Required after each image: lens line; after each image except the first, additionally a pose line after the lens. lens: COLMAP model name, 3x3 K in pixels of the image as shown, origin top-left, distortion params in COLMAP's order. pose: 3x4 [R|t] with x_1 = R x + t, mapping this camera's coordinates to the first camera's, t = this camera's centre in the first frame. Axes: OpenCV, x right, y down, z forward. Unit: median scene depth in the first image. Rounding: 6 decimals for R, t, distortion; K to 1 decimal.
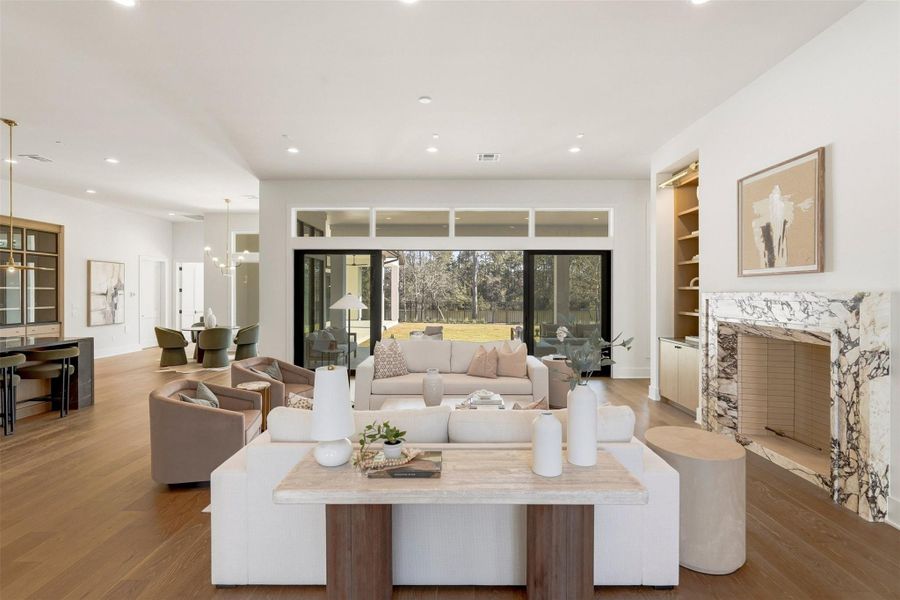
lens RADIAL K [[399.2, 0, 450.5], [0, 399.2, 296.4], [0, 0, 1]] dist [-0.017058, 0.000436]
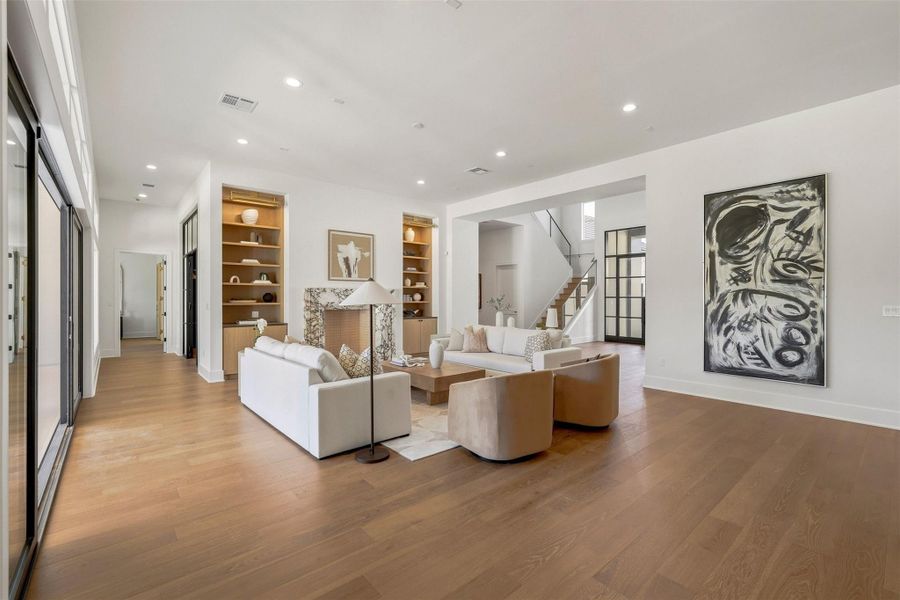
lens RADIAL K [[399.2, 0, 446.6], [0, 399.2, 295.8], [0, 0, 1]] dist [-0.017058, 0.000436]
pose [[-0.644889, 0.000824, 0.764276, -1.272958], [0.002943, 0.999995, 0.001405, 0.028465], [-0.764270, 0.003155, -0.644888, 2.075836]]
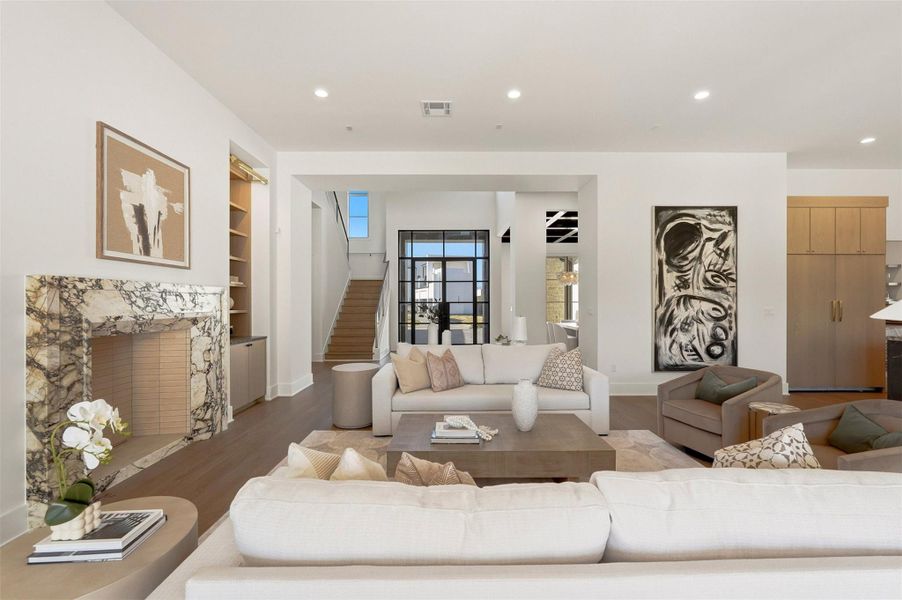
lens RADIAL K [[400.1, 0, 445.4], [0, 400.1, 301.6], [0, 0, 1]] dist [-0.017058, 0.000436]
pose [[-0.999996, -0.000239, -0.002786, 0.126937], [-0.000251, 0.999990, 0.004491, 0.029497], [0.002785, 0.004491, -0.999986, 1.968874]]
